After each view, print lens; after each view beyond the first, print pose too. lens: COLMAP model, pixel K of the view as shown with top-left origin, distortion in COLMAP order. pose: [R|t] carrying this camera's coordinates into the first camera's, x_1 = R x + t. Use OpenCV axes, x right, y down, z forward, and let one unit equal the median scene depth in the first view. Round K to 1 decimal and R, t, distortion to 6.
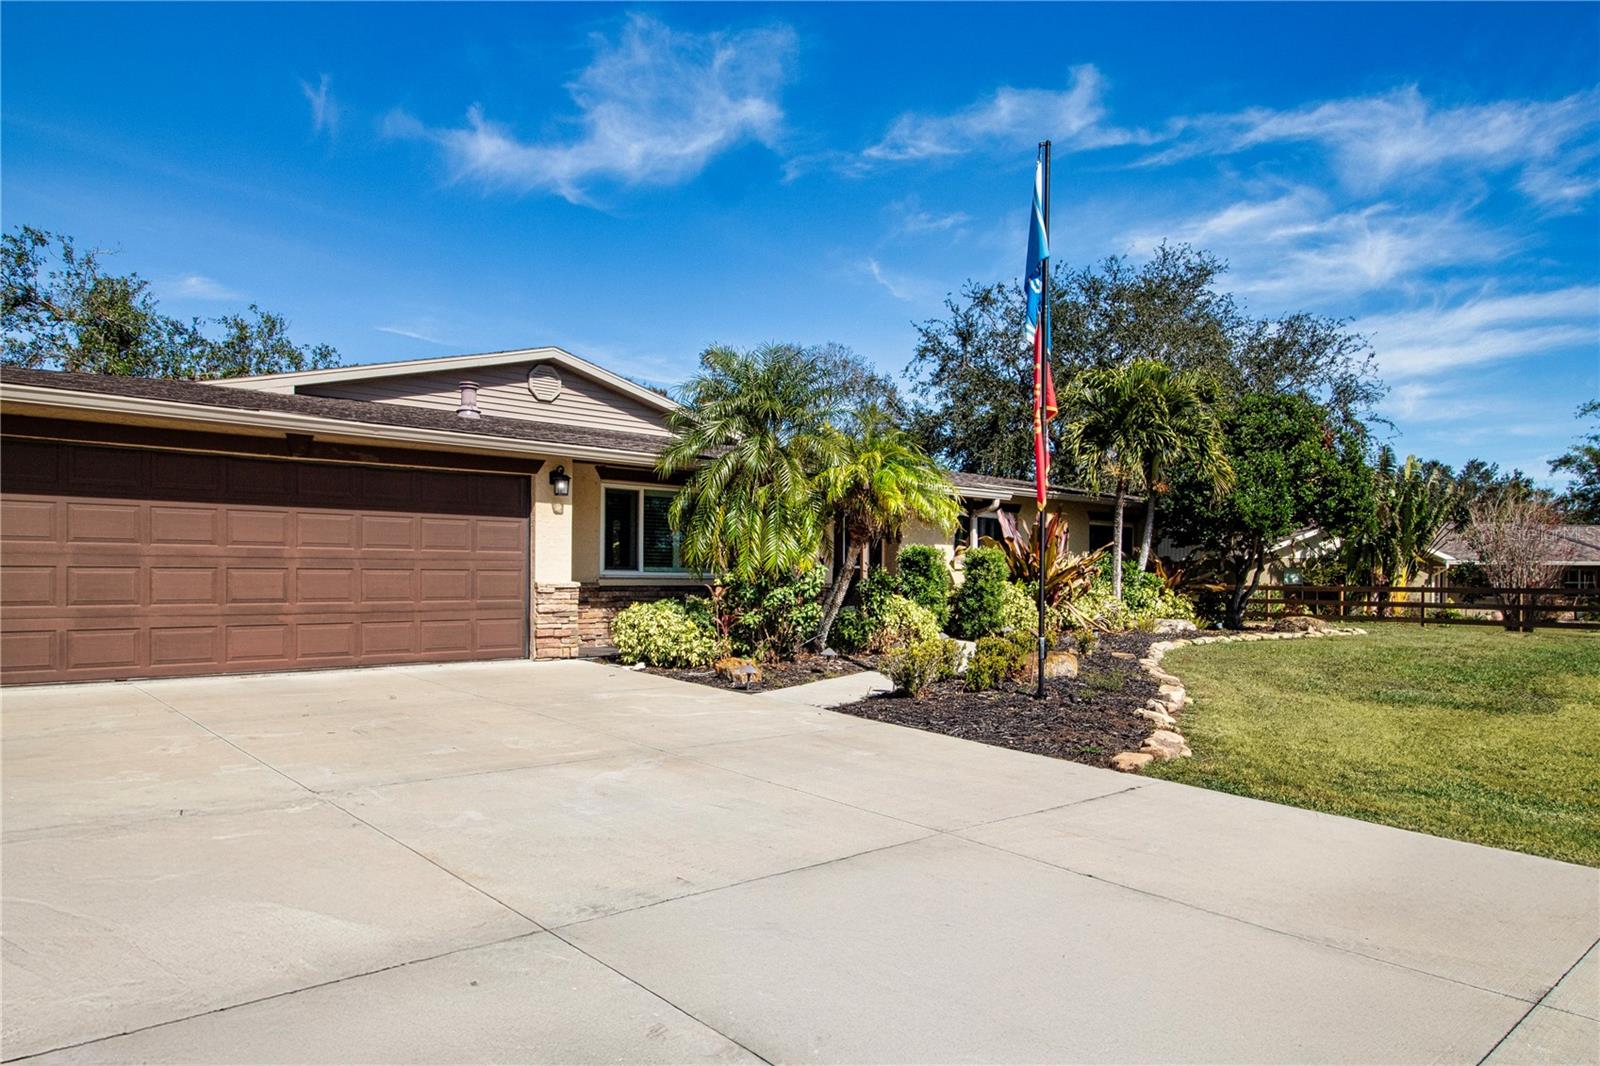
lens RADIAL K [[1065.4, 0, 807.1], [0, 1065.4, 620.5], [0, 0, 1]] dist [0.005270, -0.001648]
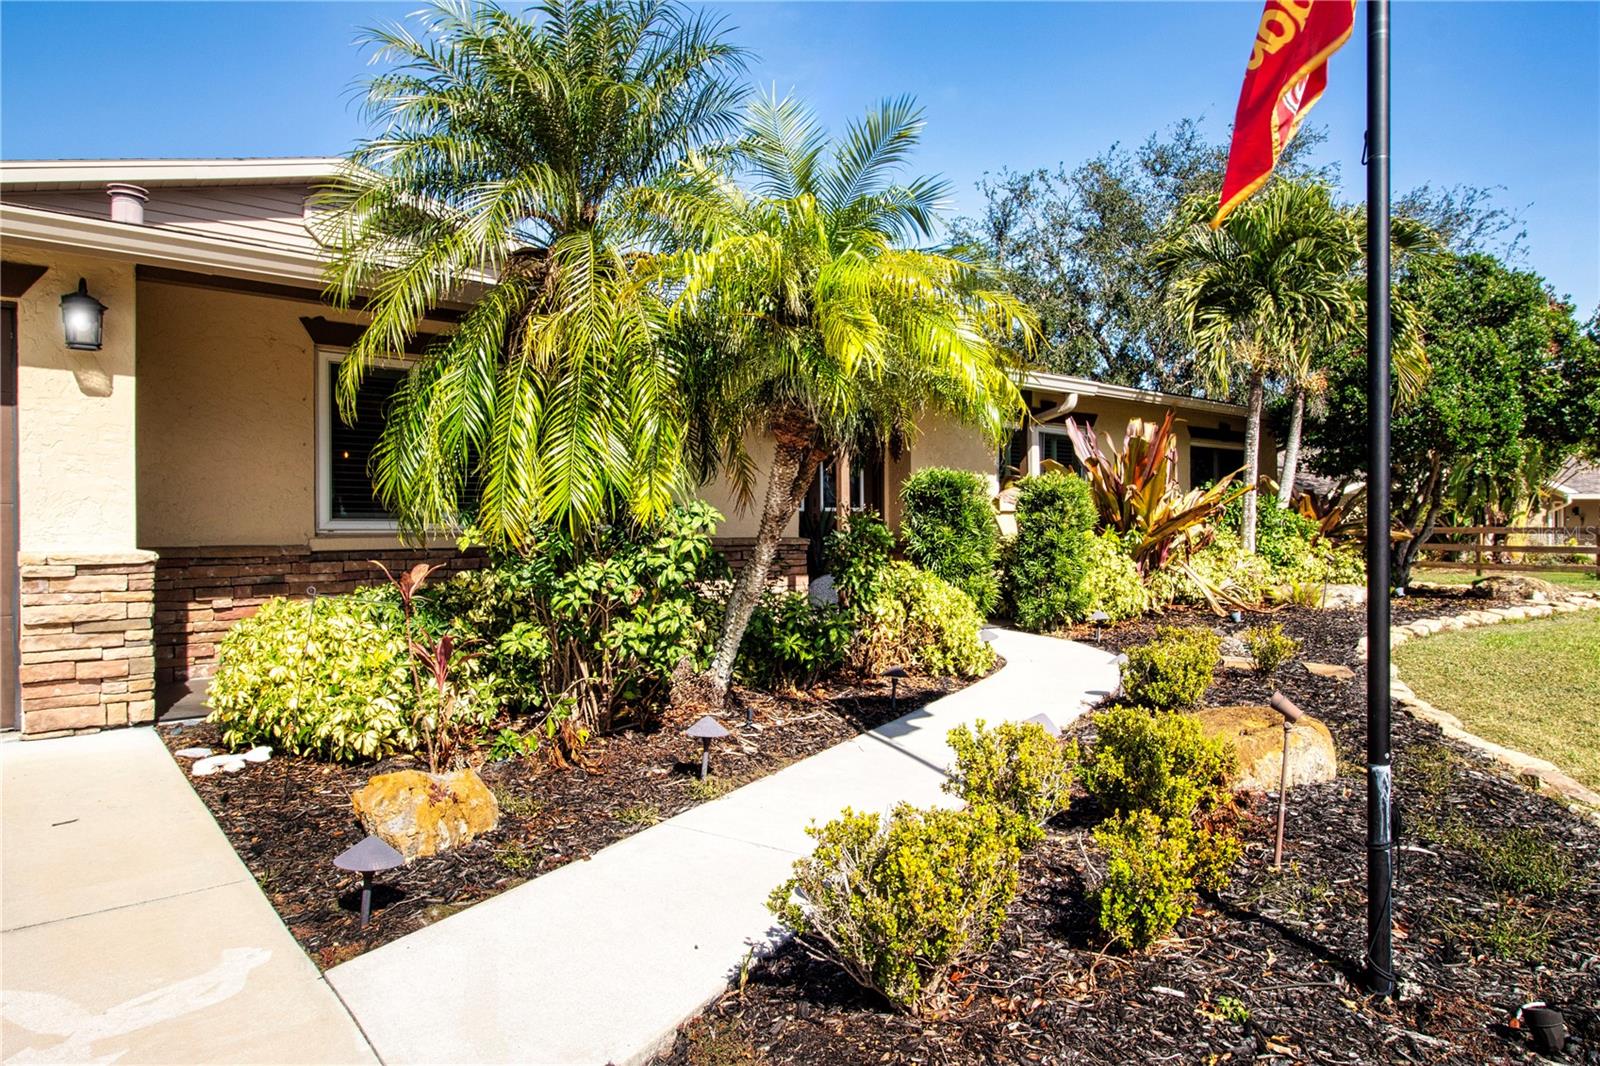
lens RADIAL K [[1065.4, 0, 806.9], [0, 1065.4, 521.6], [0, 0, 1]] dist [0.005270, -0.001648]
pose [[0.999504, -0.008643, -0.030293, 0.045111], [0.007468, 0.999223, -0.038698, -0.019765], [0.030604, 0.038452, 0.998792, 0.390000]]
